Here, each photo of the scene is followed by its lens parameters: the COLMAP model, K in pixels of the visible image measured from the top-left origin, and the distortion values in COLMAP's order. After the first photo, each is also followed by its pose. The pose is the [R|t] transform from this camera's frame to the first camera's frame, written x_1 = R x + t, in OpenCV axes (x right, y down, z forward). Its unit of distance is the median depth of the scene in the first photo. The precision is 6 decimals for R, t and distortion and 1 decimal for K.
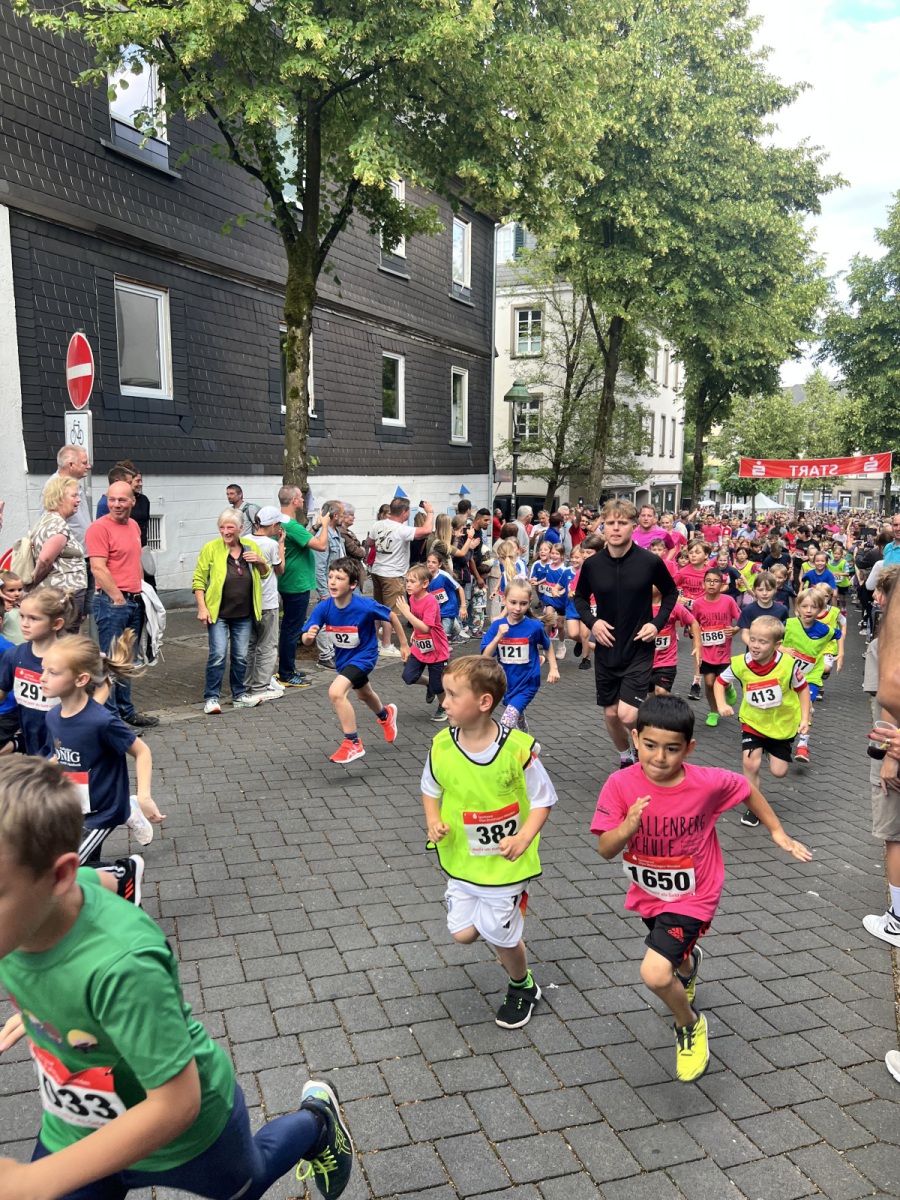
lens RADIAL K [[886.9, 0, 461.6], [0, 886.9, 603.6], [0, 0, 1]] dist [0.043263, -0.052543]
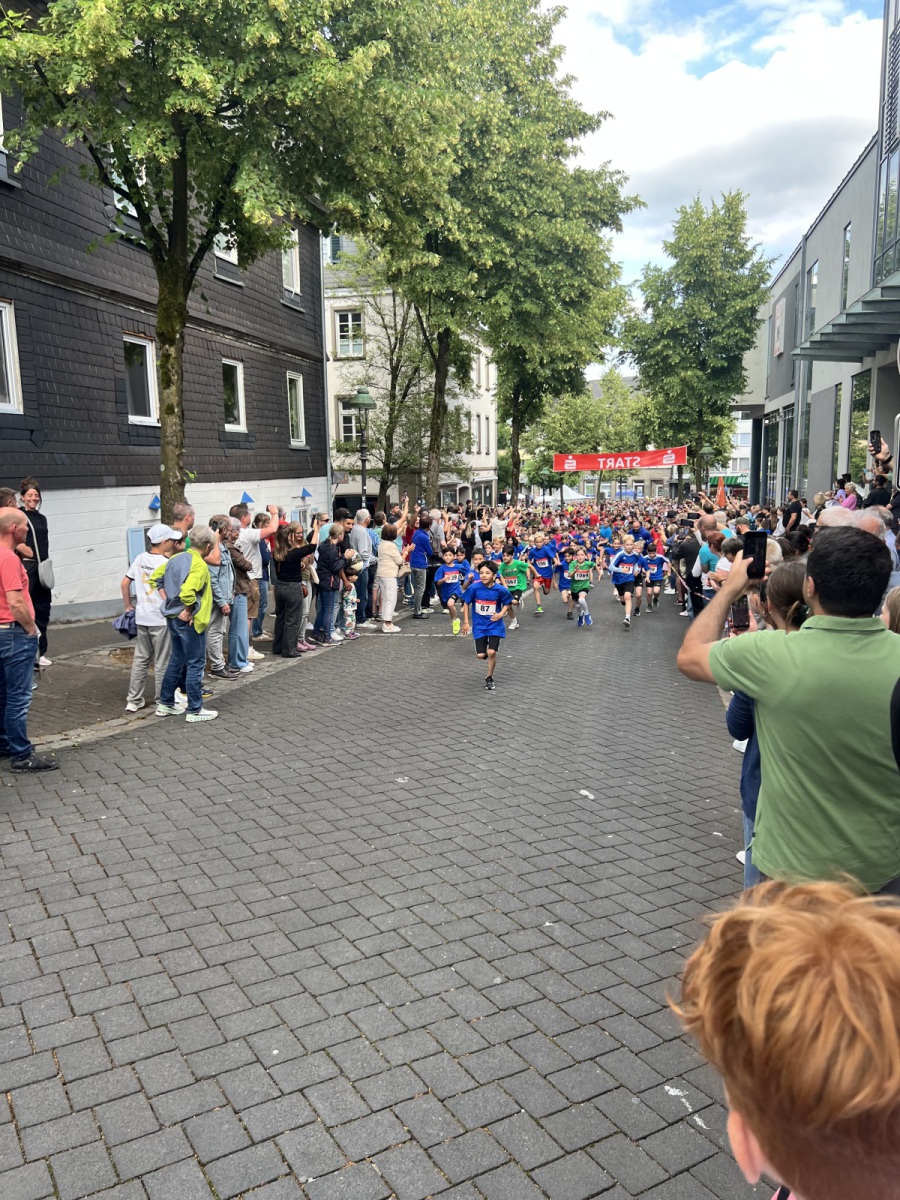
lens RADIAL K [[886.9, 0, 442.8], [0, 886.9, 600.3], [0, 0, 1]] dist [0.043263, -0.052543]
pose [[0.981489, -0.049790, 0.184934, -0.043084], [0.049491, 0.998755, 0.006234, -0.005126], [-0.185015, 0.003034, 0.982731, -0.030957]]
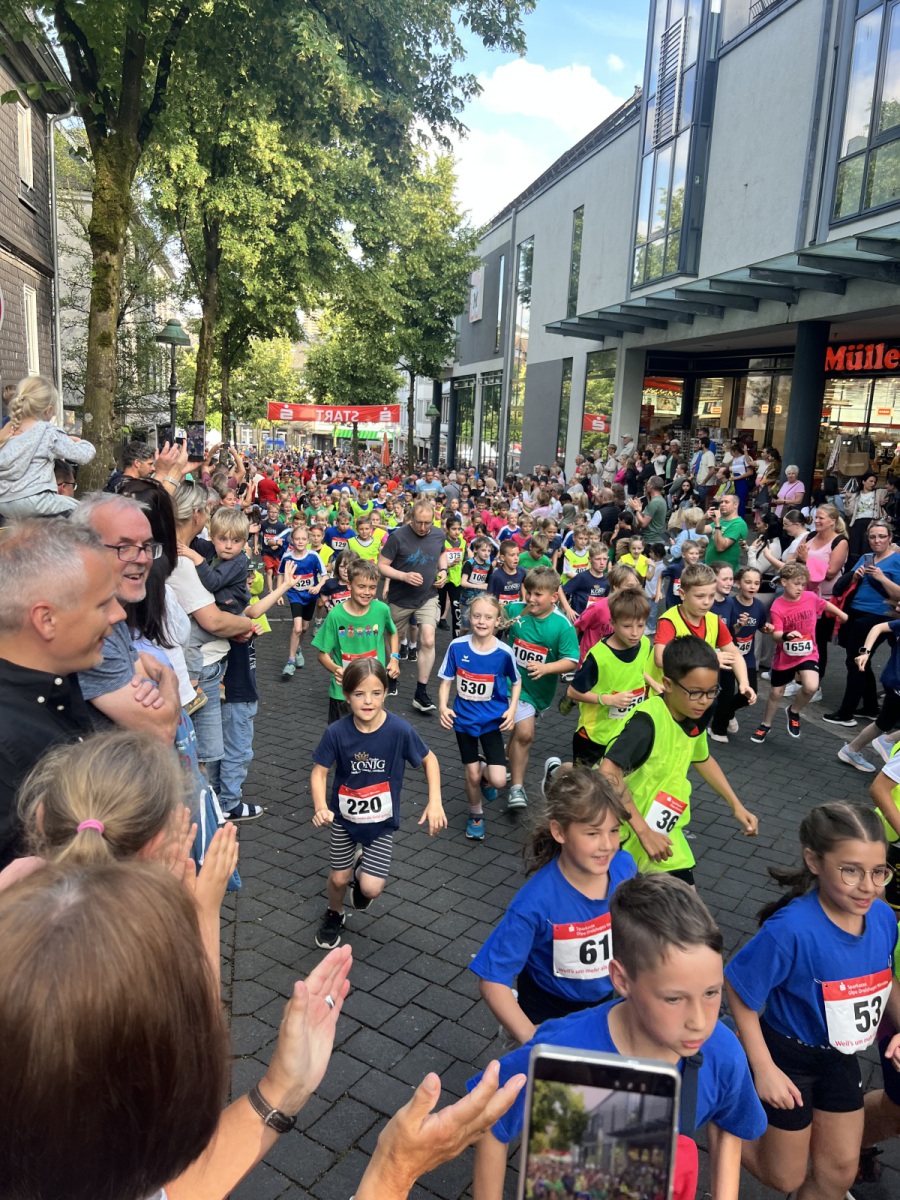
lens RADIAL K [[886.9, 0, 445.9], [0, 886.9, 595.0], [0, 0, 1]] dist [0.043263, -0.052543]
pose [[0.819278, -0.080179, 0.567763, -0.212199], [0.042489, 0.995942, 0.079334, -0.036734], [-0.571820, -0.040873, 0.819360, 0.109753]]
